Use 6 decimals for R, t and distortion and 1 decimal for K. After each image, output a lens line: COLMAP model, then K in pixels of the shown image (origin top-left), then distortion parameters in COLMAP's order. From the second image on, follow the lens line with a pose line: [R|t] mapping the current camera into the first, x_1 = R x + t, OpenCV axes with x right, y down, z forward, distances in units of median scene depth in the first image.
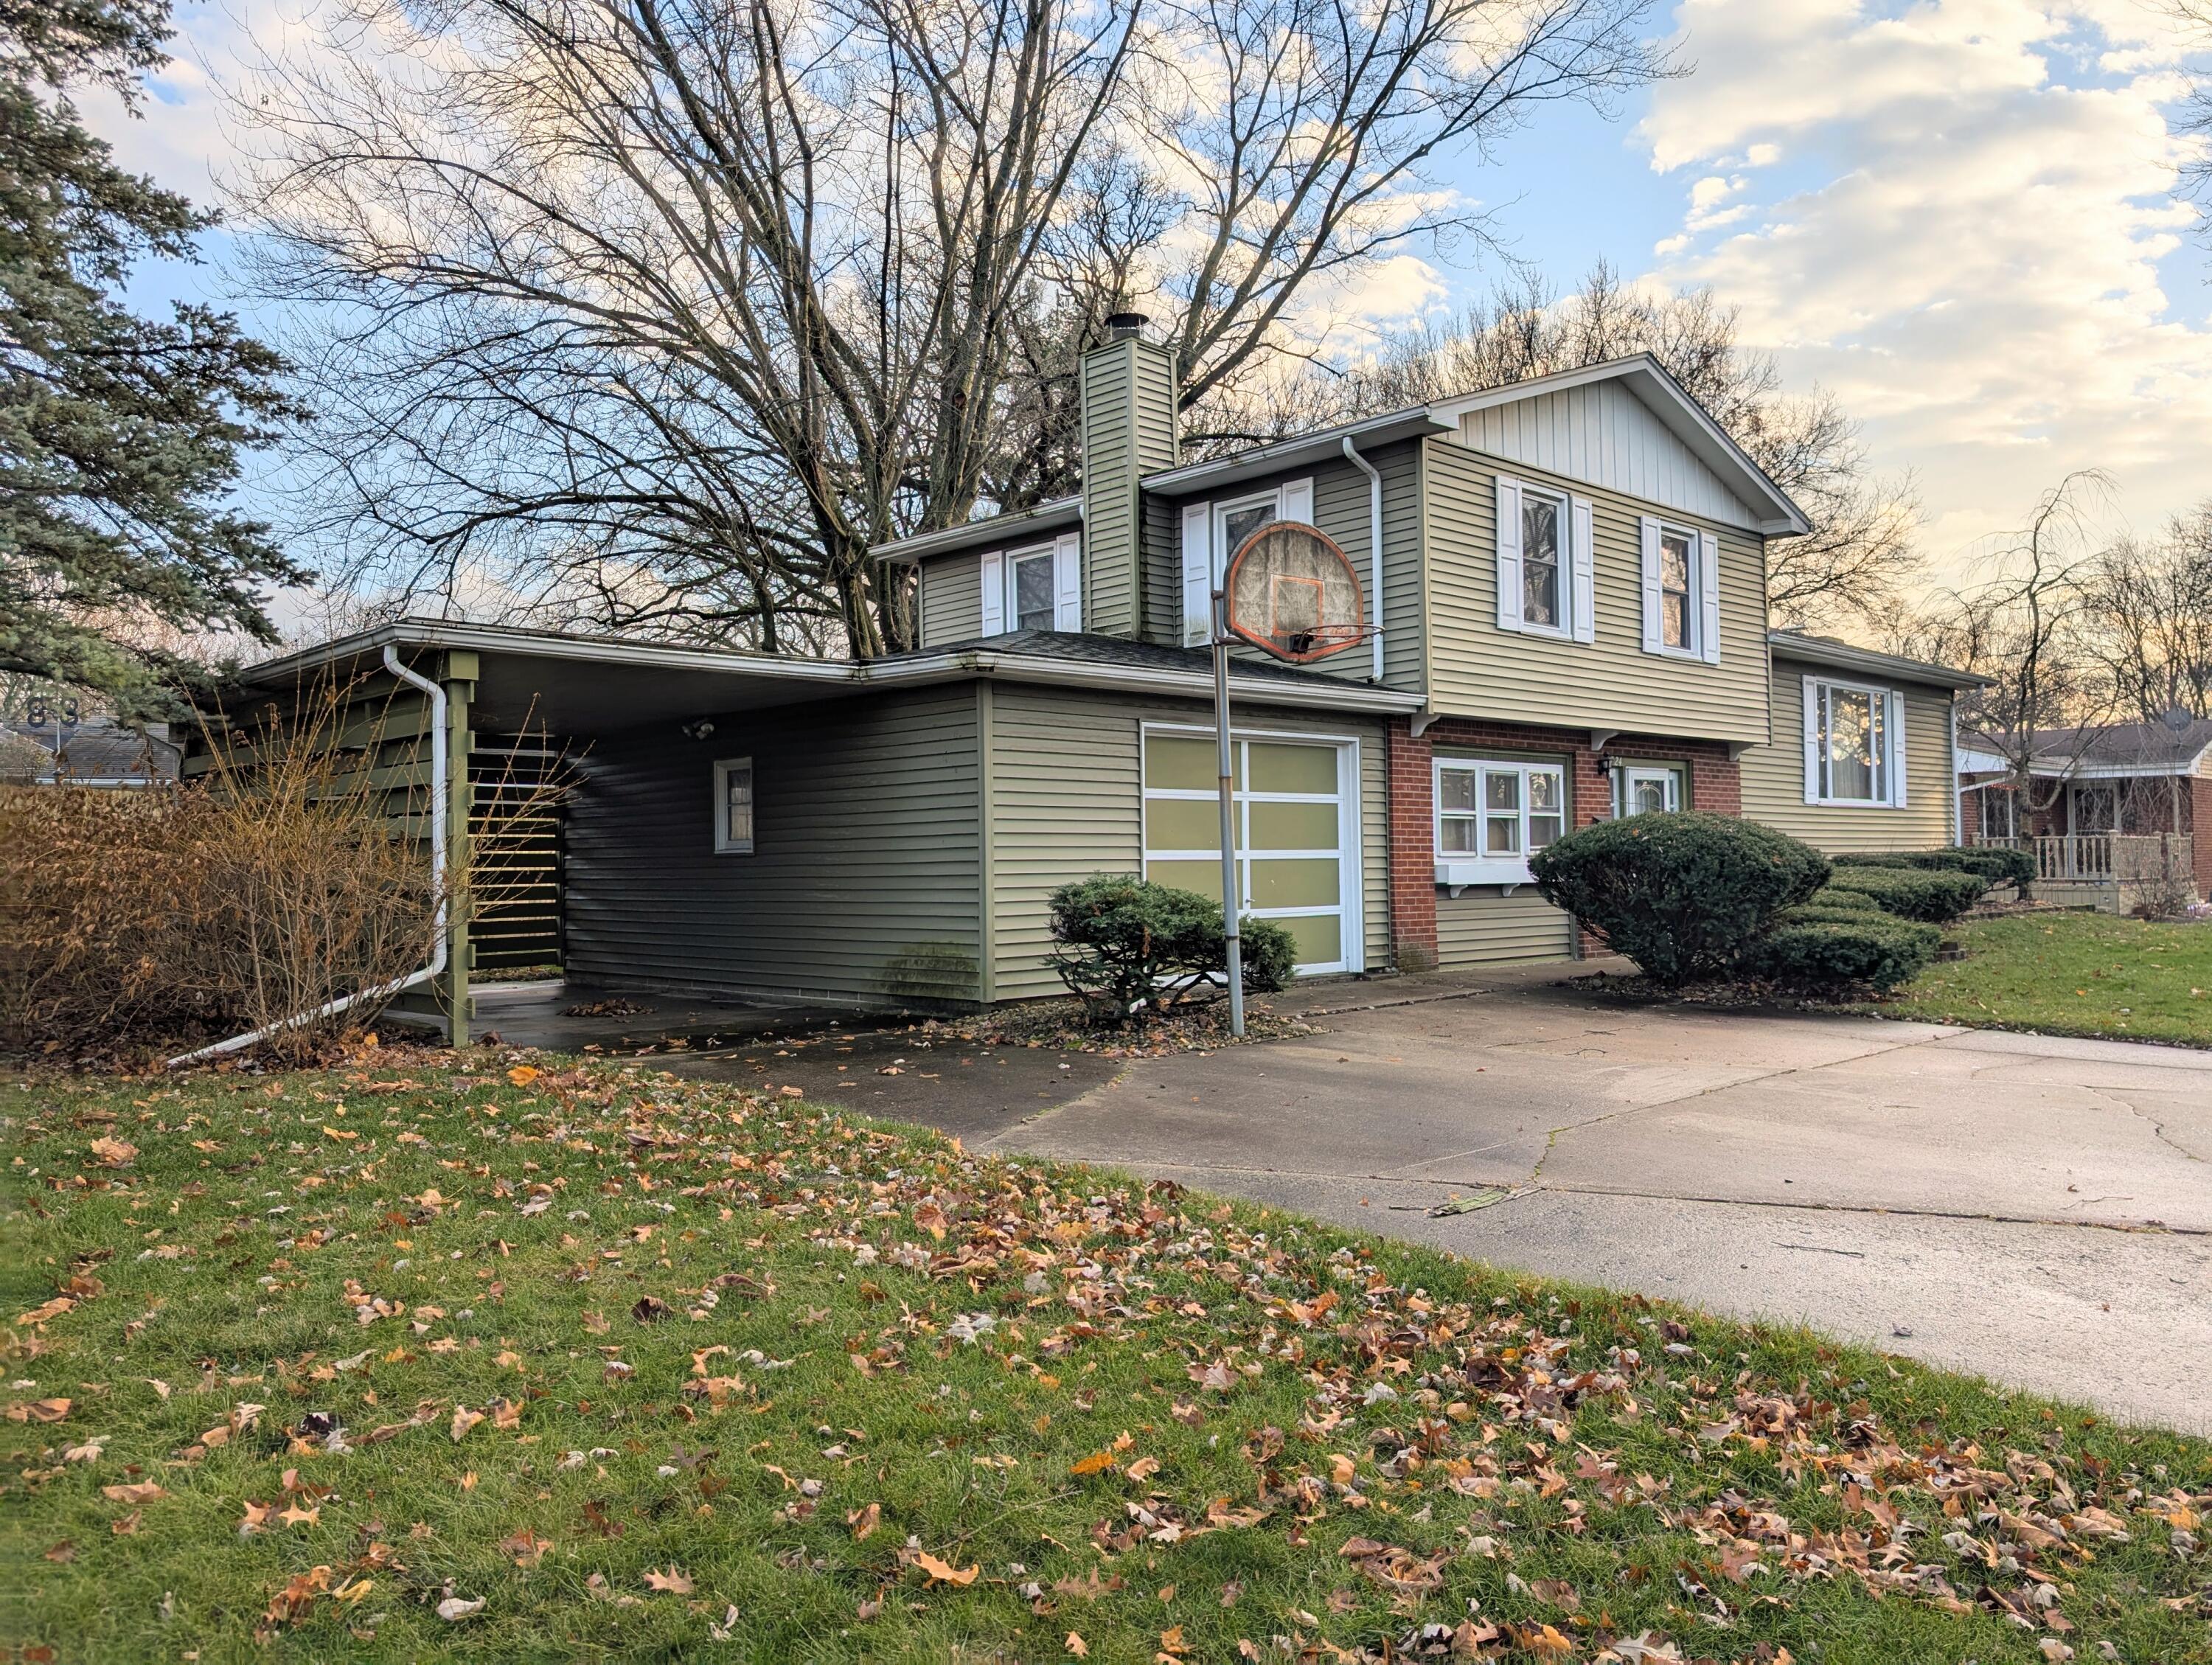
lens RADIAL K [[1581.9, 0, 1105.7], [0, 1581.9, 833.2], [0, 0, 1]] dist [0.002015, 0.000013]
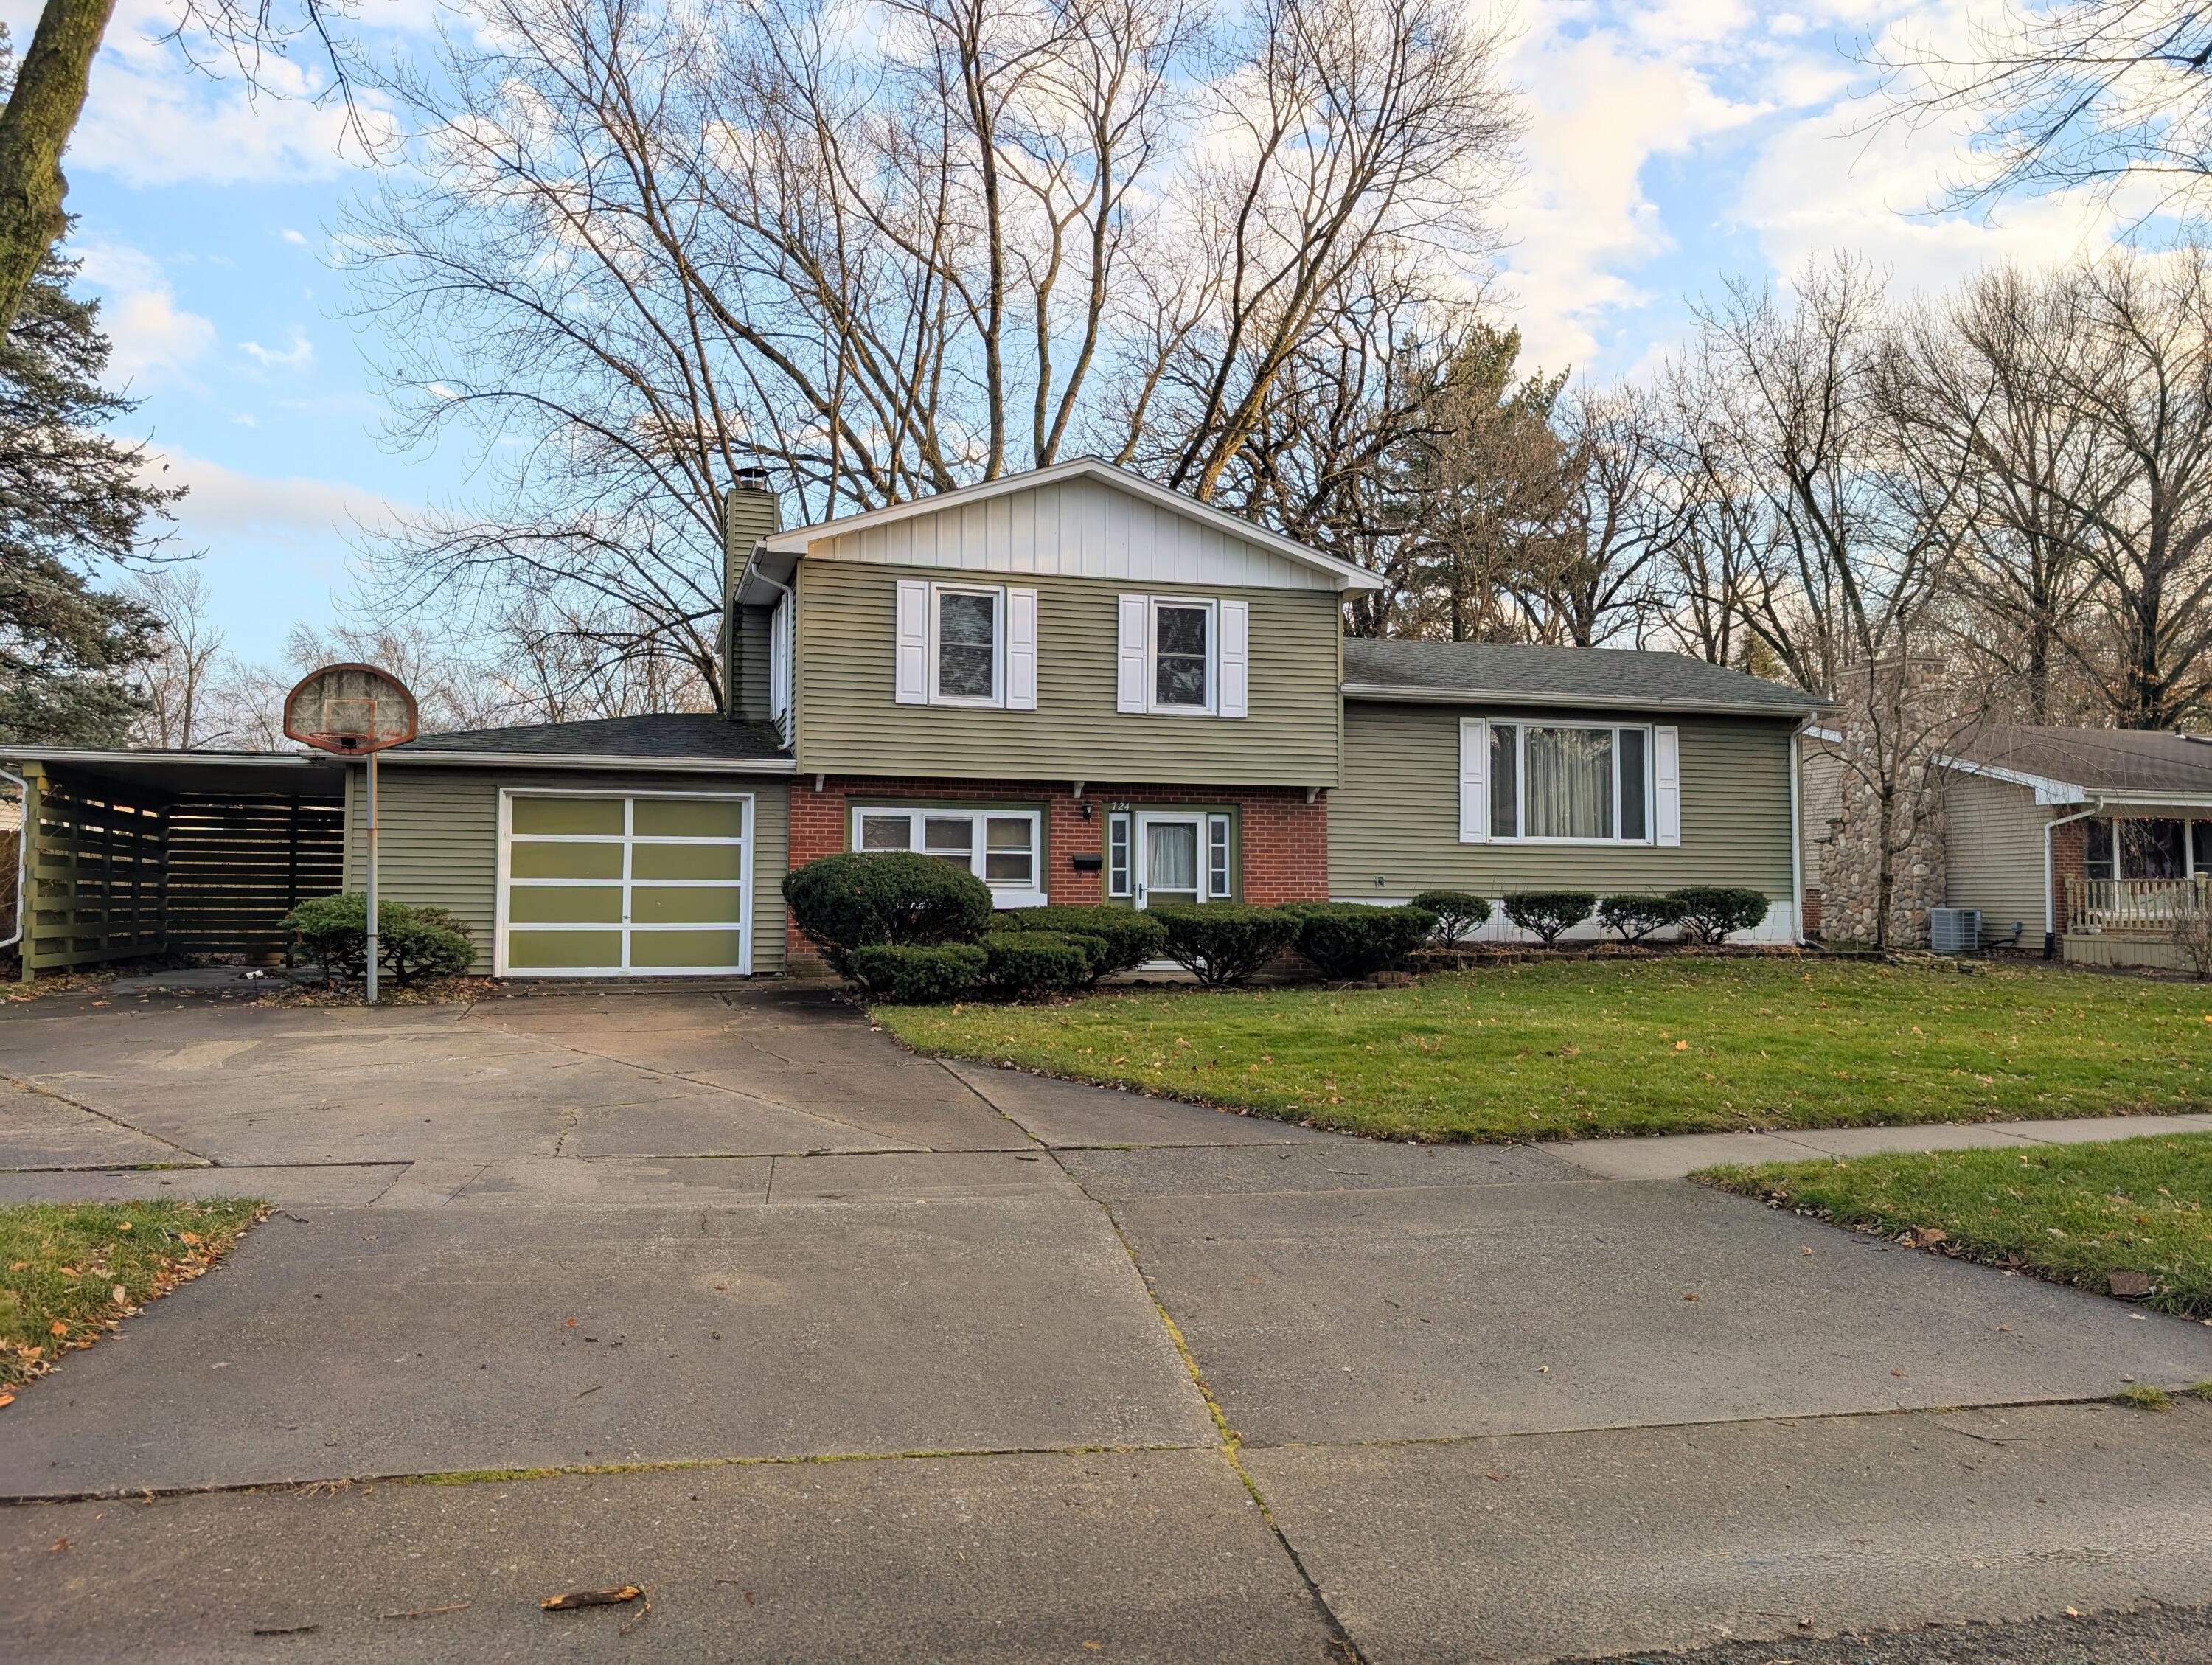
lens RADIAL K [[1581.9, 0, 1105.9], [0, 1581.9, 832.3], [0, 0, 1]] dist [0.002015, 0.000013]
pose [[0.912709, -0.004053, -0.408590, 0.874014], [-0.005039, 0.999763, -0.021175, -0.002690], [0.408579, 0.021386, 0.912472, -0.060057]]
